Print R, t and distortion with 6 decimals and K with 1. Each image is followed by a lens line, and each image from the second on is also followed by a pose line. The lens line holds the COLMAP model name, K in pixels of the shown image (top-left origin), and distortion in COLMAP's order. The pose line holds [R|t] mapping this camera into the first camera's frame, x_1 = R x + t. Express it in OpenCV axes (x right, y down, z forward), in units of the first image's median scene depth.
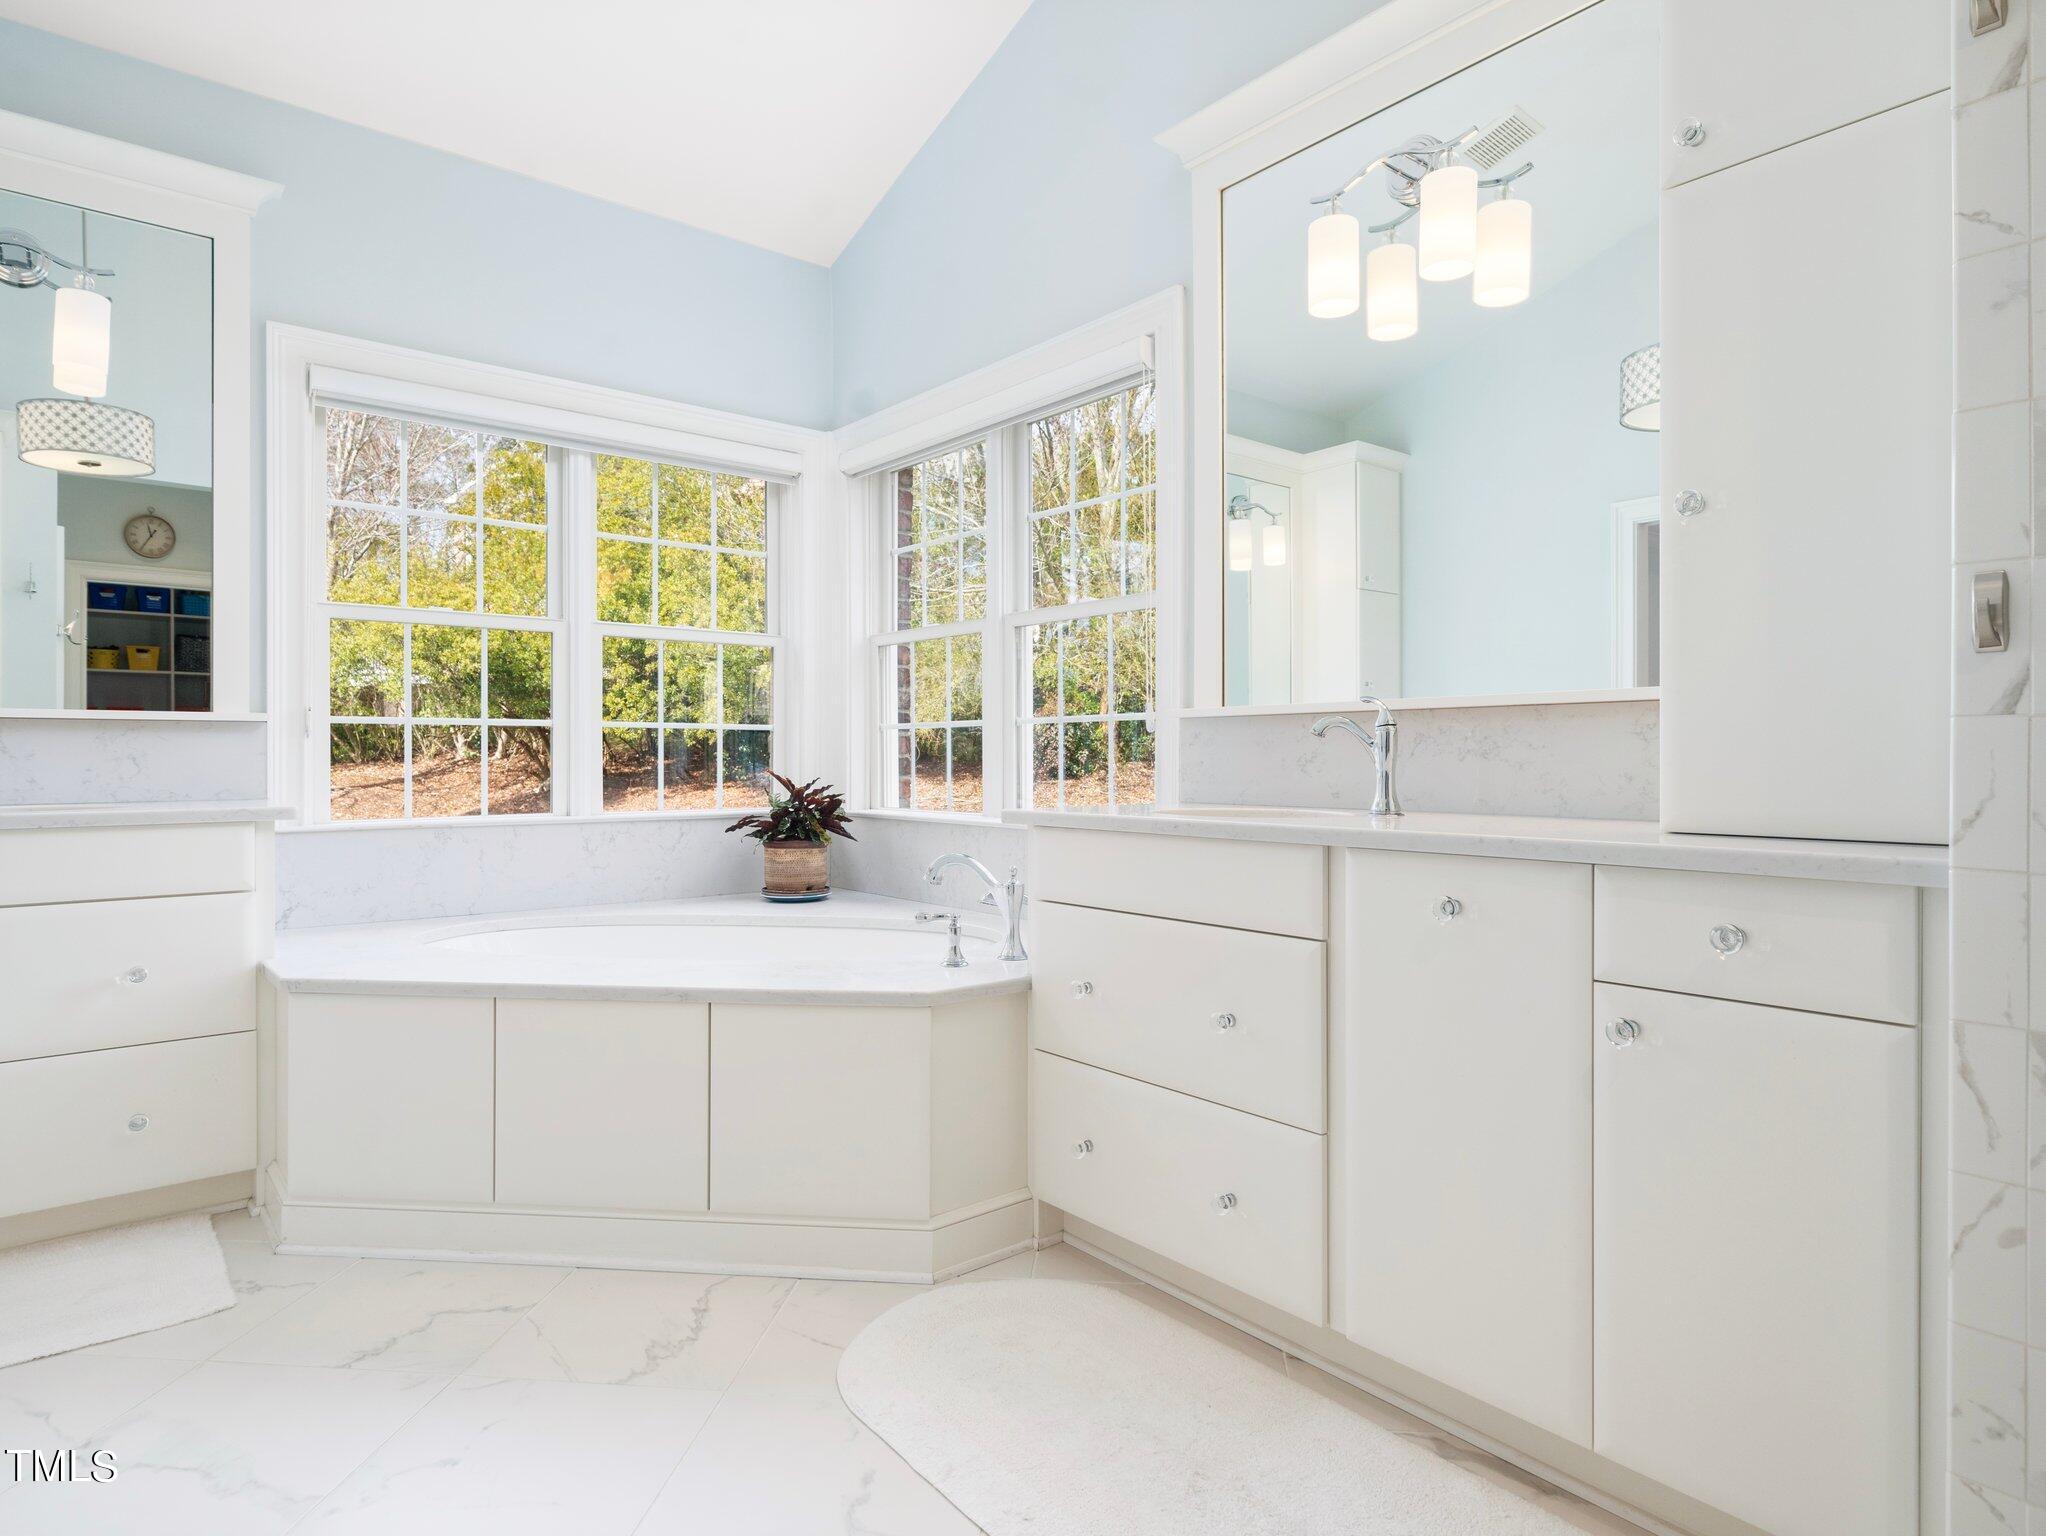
lens RADIAL K [[1140.1, 0, 1020.9], [0, 1140.1, 759.2], [0, 0, 1]] dist [0.002490, 0.002223]
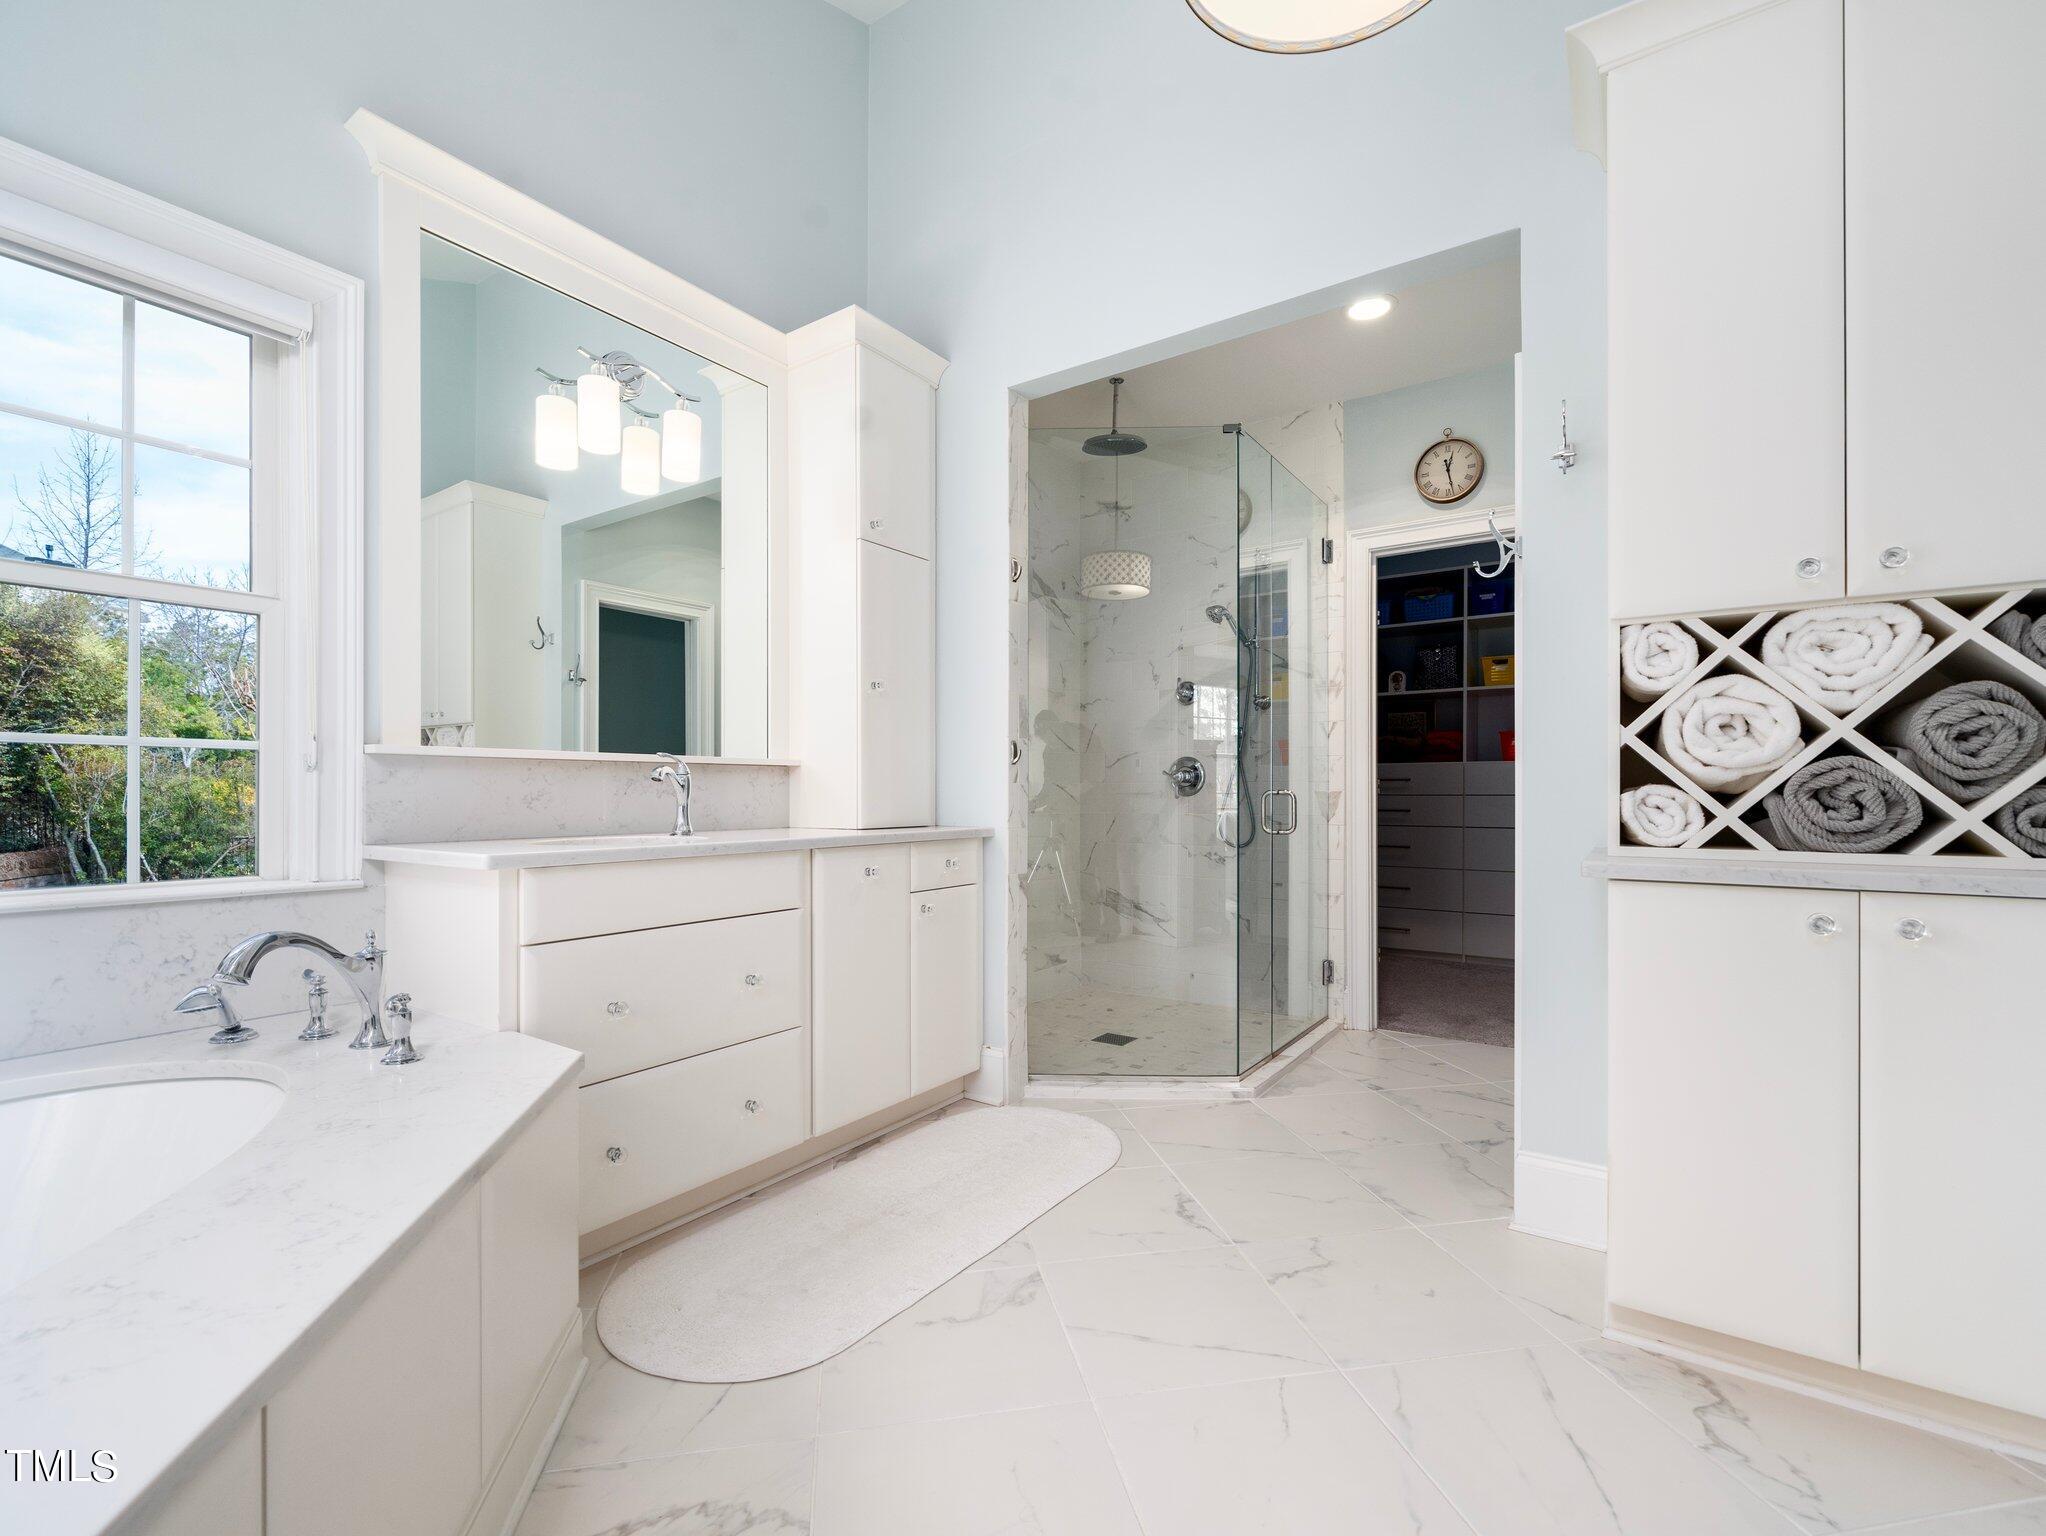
lens RADIAL K [[880.8, 0, 1025.0], [0, 880.8, 797.1], [0, 0, 1]] dist [0.000712, 0.000062]
pose [[-0.267568, -0.005264, 0.963525, -0.751911], [-0.001903, 0.999986, 0.004935, -0.004693], [-0.963537, -0.000513, -0.267574, 0.743622]]
